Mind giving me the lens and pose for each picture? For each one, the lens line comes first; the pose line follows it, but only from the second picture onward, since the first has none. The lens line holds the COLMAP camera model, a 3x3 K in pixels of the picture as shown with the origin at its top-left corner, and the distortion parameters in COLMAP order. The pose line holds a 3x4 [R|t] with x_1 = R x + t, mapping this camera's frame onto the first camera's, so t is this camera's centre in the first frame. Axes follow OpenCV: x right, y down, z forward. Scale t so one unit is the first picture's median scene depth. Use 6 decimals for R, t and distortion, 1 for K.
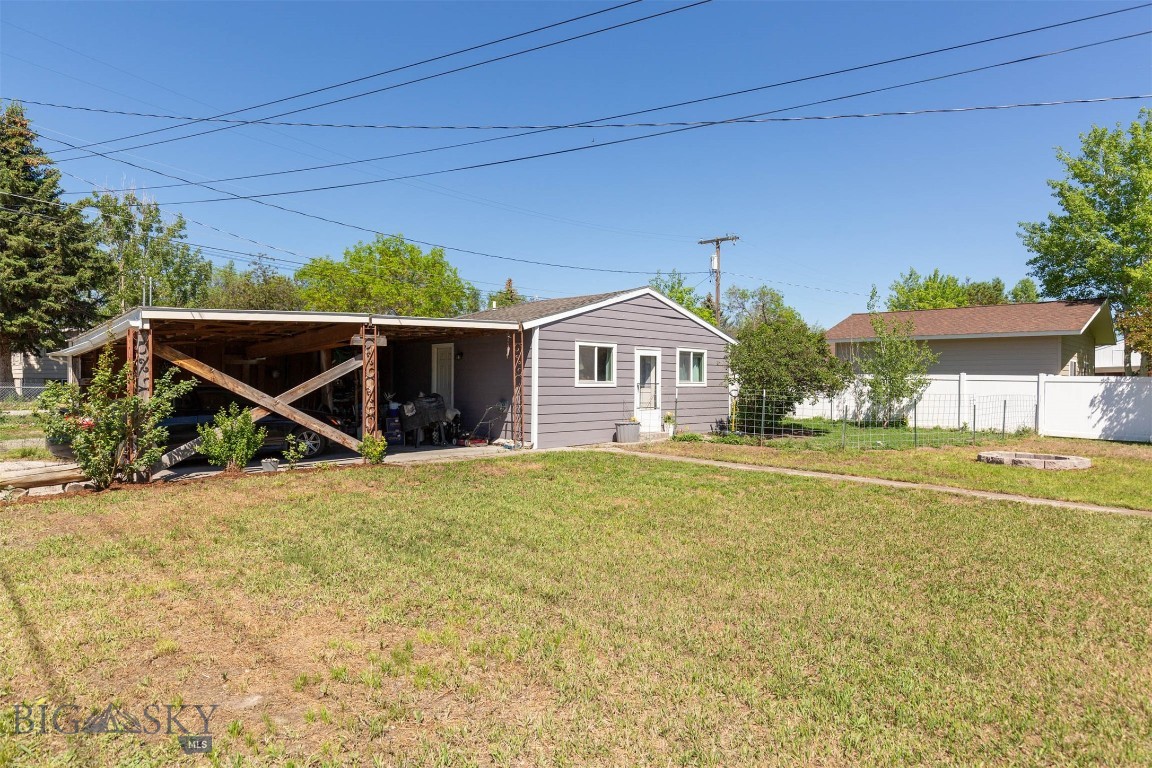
lens RADIAL K [[661.6, 0, 576.0], [0, 661.6, 384.0], [0, 0, 1]] dist [0.000089, 0.000671]
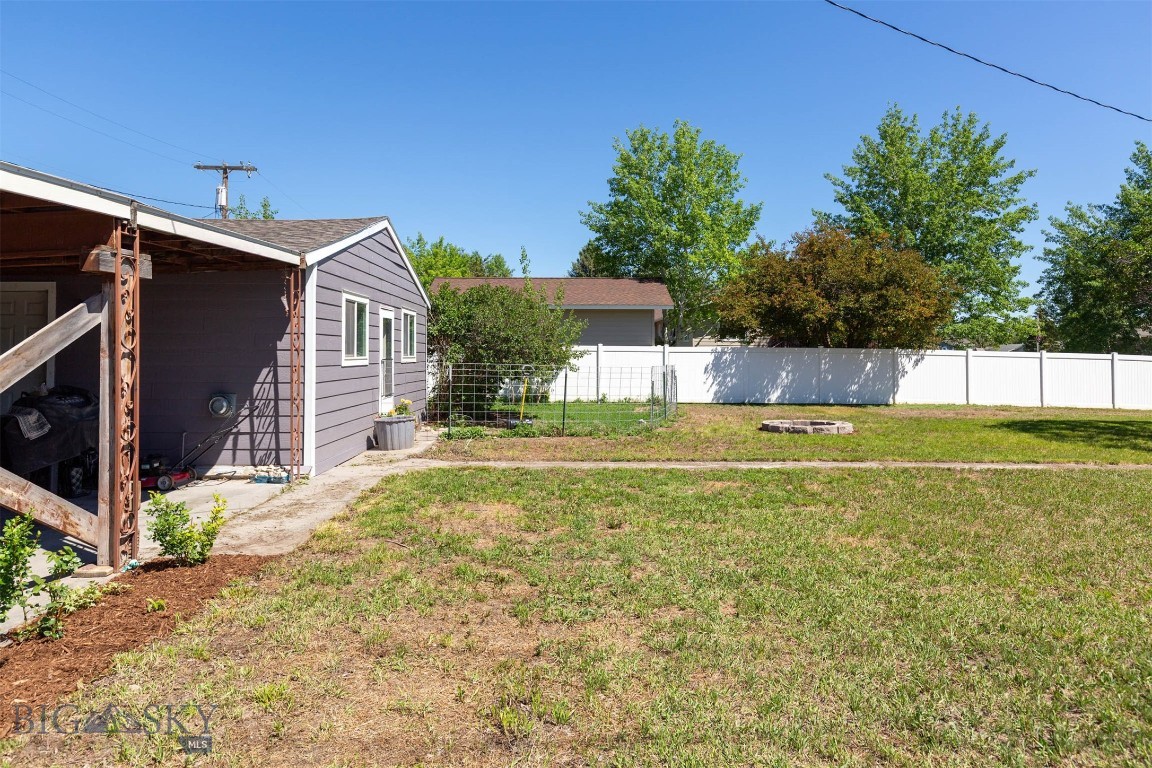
lens RADIAL K [[734.7, 0, 578.3], [0, 734.7, 348.9], [0, 0, 1]] dist [0.000066, -0.000685]
pose [[0.677903, -0.005164, 0.735133, -0.352815], [0.012606, 0.999910, -0.004601, -0.005704], [-0.735043, 0.012386, 0.677908, 0.377899]]
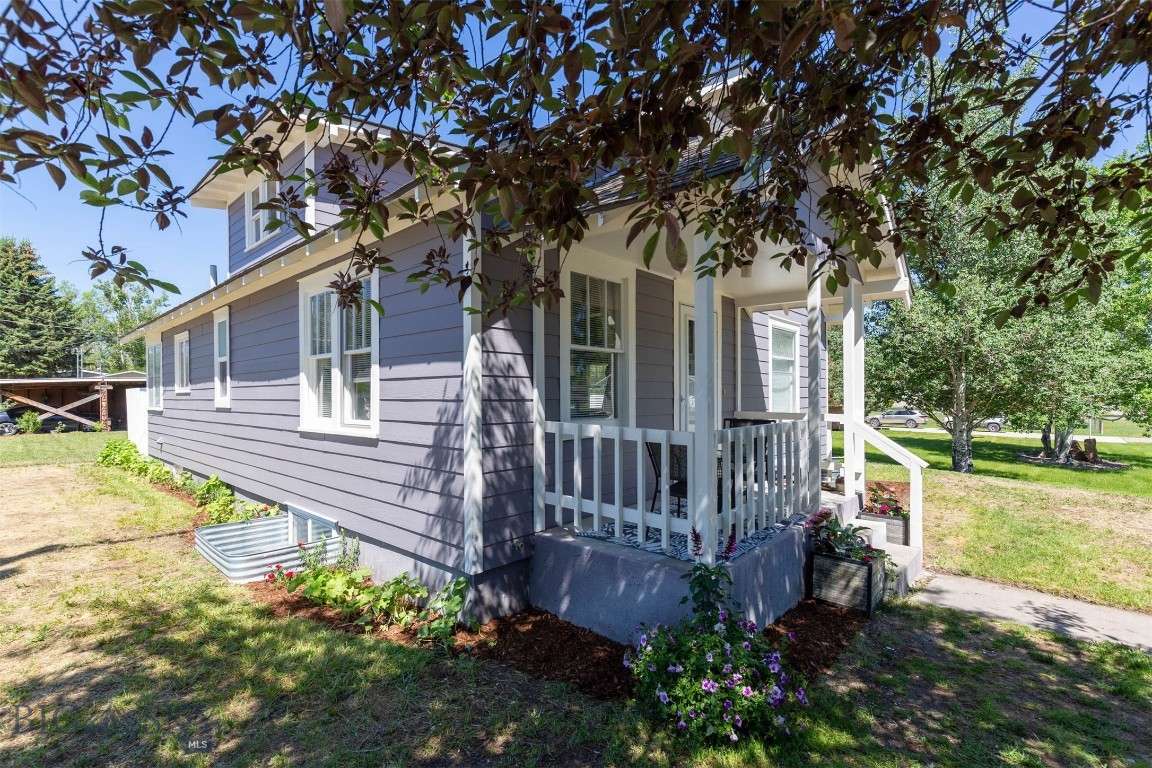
lens RADIAL K [[523.4, 0, 582.4], [0, 523.4, 397.7], [0, 0, 1]] dist [0.000028, 0.000020]
pose [[0.998788, -0.008508, 0.048478, 1.186128], [0.008815, 0.999942, -0.006122, 0.004637], [-0.048423, 0.006542, 0.998805, -0.945690]]
